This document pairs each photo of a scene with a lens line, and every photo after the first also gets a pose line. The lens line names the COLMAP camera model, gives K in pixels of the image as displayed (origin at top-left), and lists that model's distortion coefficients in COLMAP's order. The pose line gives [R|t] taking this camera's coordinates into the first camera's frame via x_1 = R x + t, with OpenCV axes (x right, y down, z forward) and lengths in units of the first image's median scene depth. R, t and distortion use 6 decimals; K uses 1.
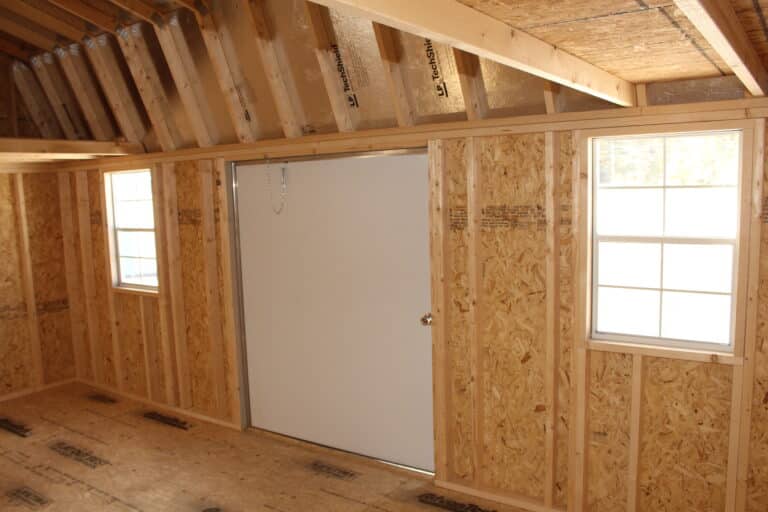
lens RADIAL K [[654.8, 0, 381.6], [0, 654.8, 269.8], [0, 0, 1]] dist [-0.156519, 0.008174]
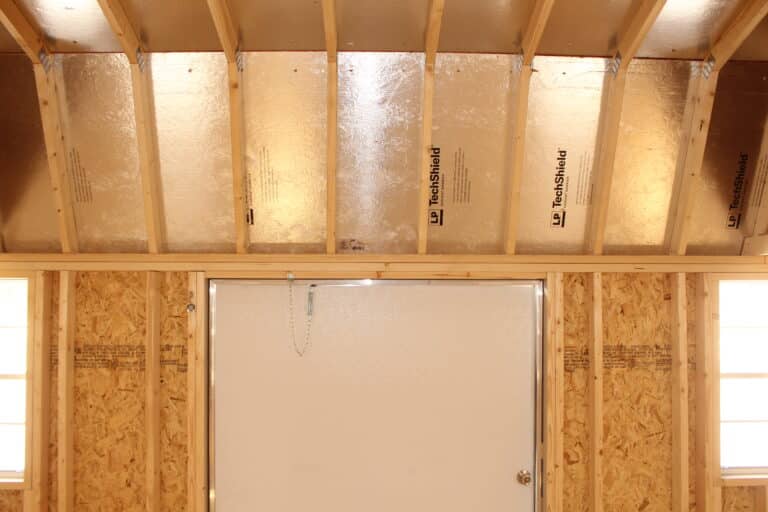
lens RADIAL K [[645.1, 0, 311.0], [0, 645.1, 286.1], [0, 0, 1]] dist [-0.162489, 0.123999]
pose [[0.810840, 0.062193, 0.581954, -0.722699], [0.048410, 0.983804, -0.172589, -0.047941], [-0.583262, 0.168115, 0.794697, 0.520405]]
